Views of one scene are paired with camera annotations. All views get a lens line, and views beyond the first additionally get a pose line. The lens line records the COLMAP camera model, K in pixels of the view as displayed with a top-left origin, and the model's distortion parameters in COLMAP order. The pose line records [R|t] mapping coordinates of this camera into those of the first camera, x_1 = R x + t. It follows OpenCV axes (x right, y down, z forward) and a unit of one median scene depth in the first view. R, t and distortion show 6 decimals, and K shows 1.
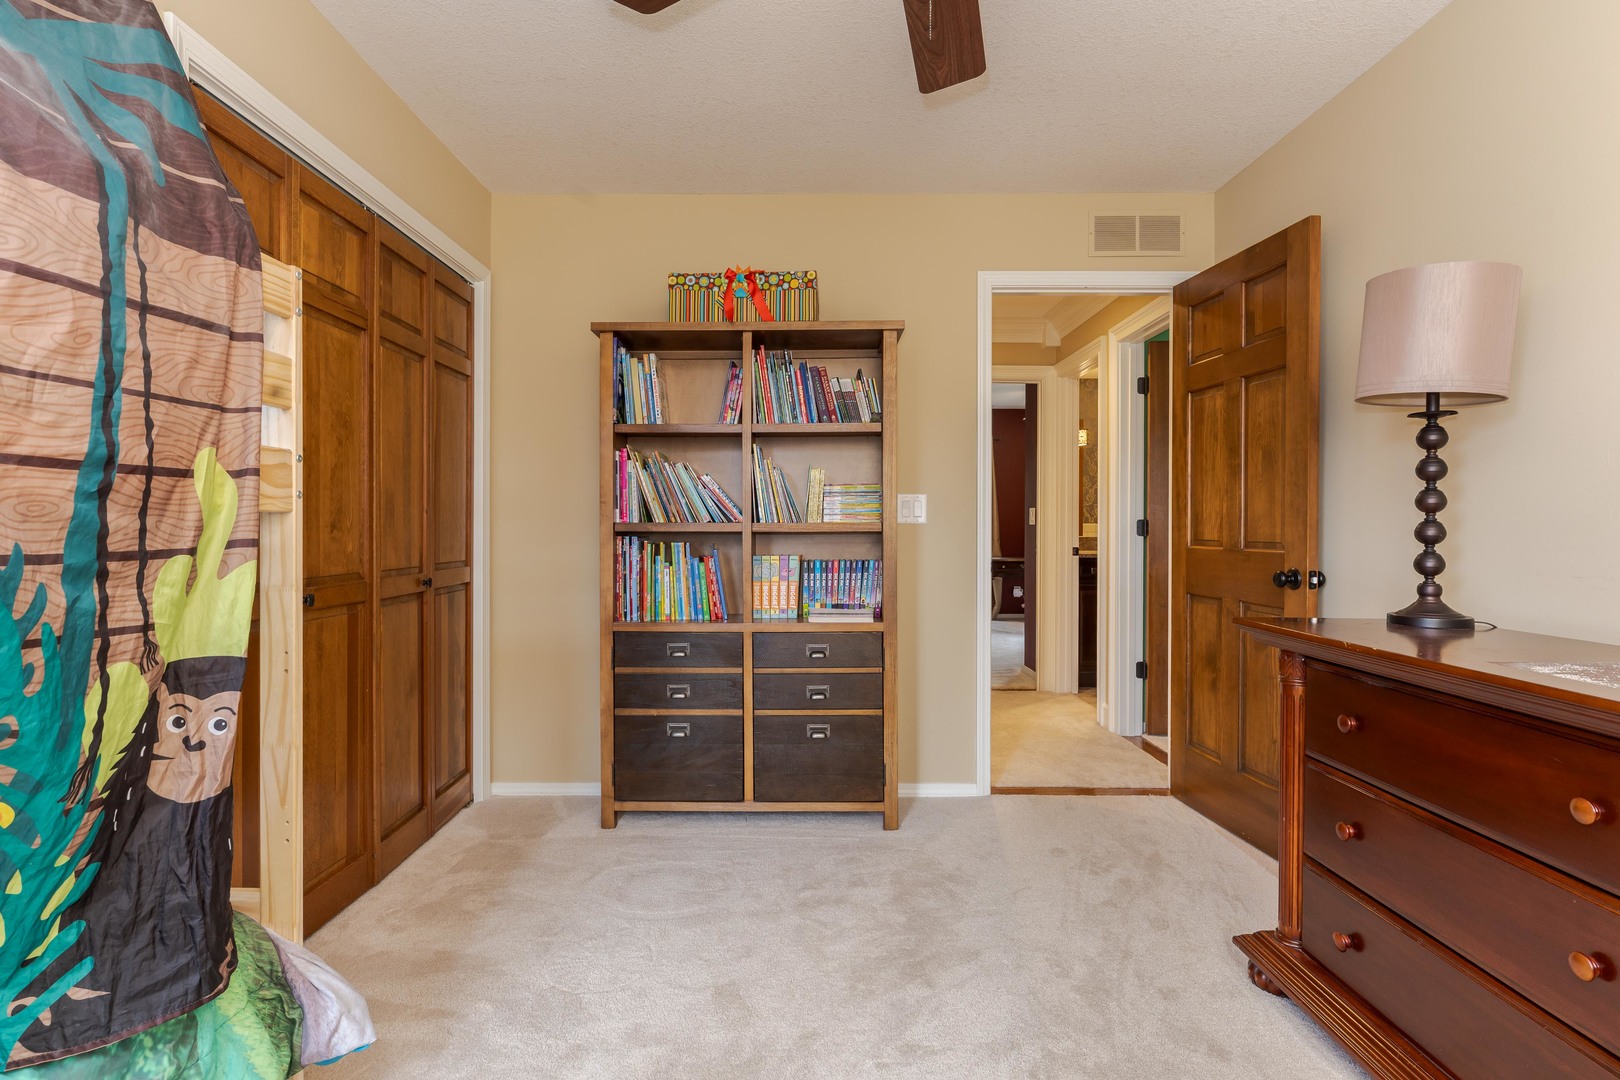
lens RADIAL K [[828.8, 0, 808.1], [0, 828.8, 531.9], [0, 0, 1]] dist [0.000170, 0.000015]
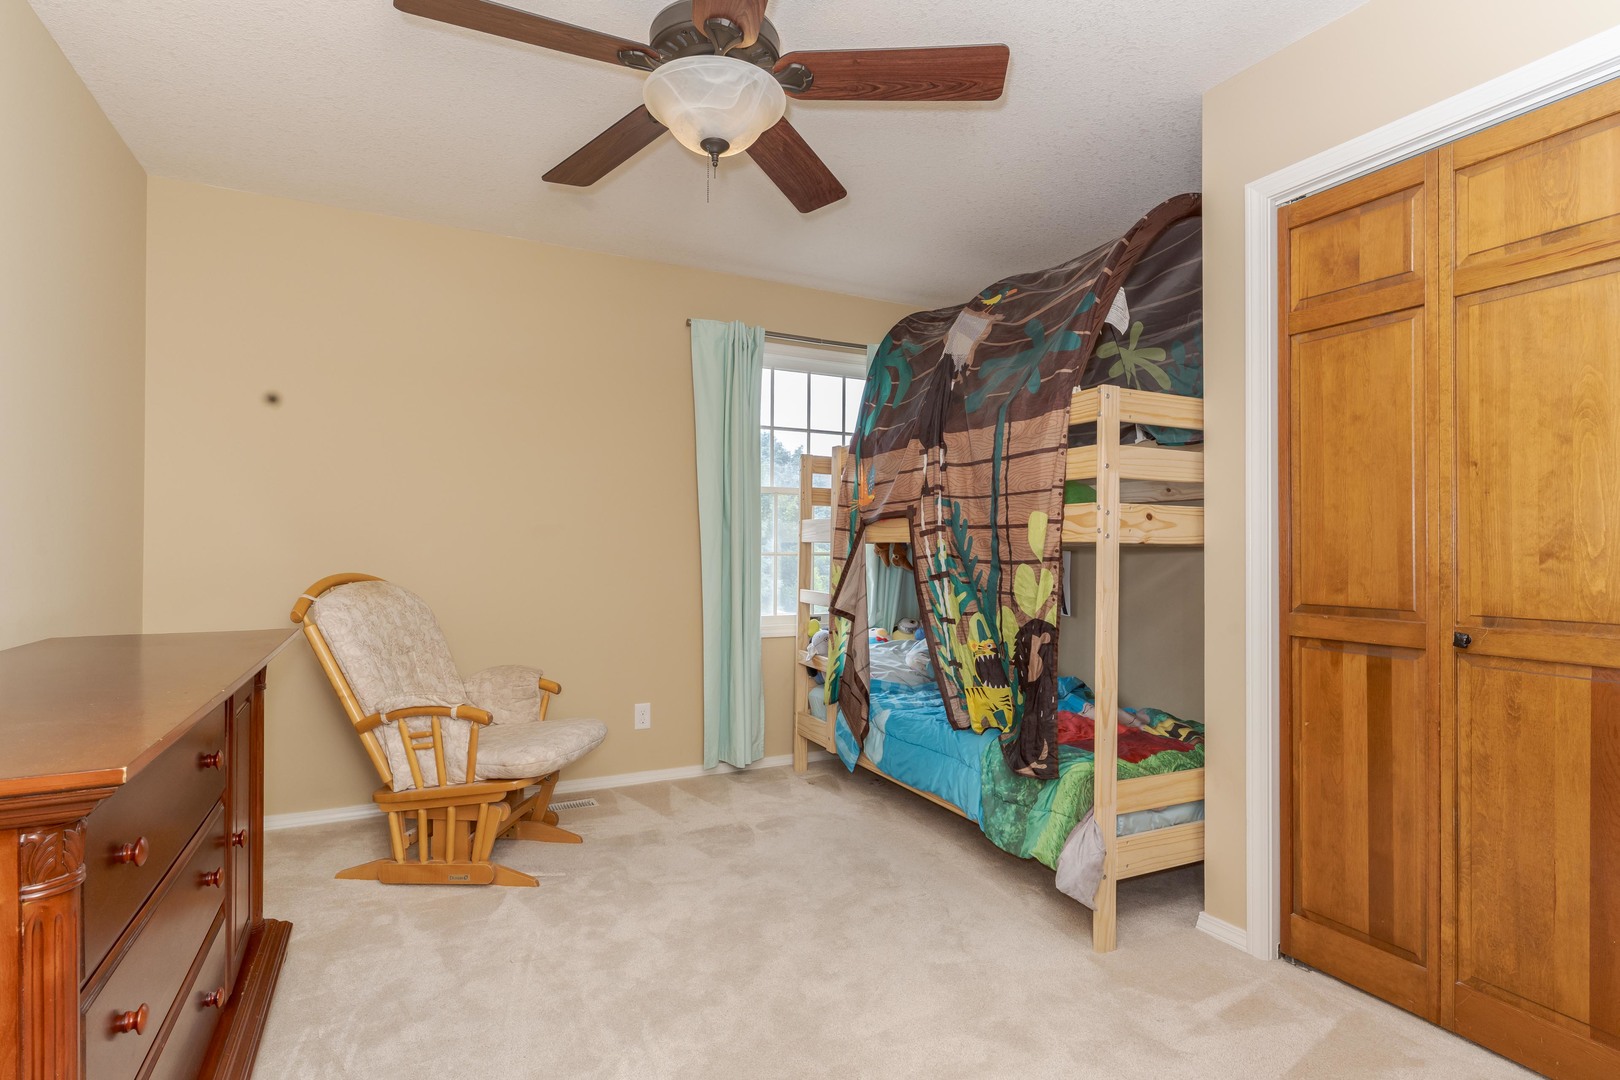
lens RADIAL K [[828.8, 0, 810.8], [0, 828.8, 542.7], [0, 0, 1]] dist [0.000170, 0.000015]
pose [[-0.903200, -0.006098, -0.429177, 0.734166], [-0.008314, 0.999960, 0.003290, -0.031948], [0.429140, 0.006540, -0.903214, 2.948457]]
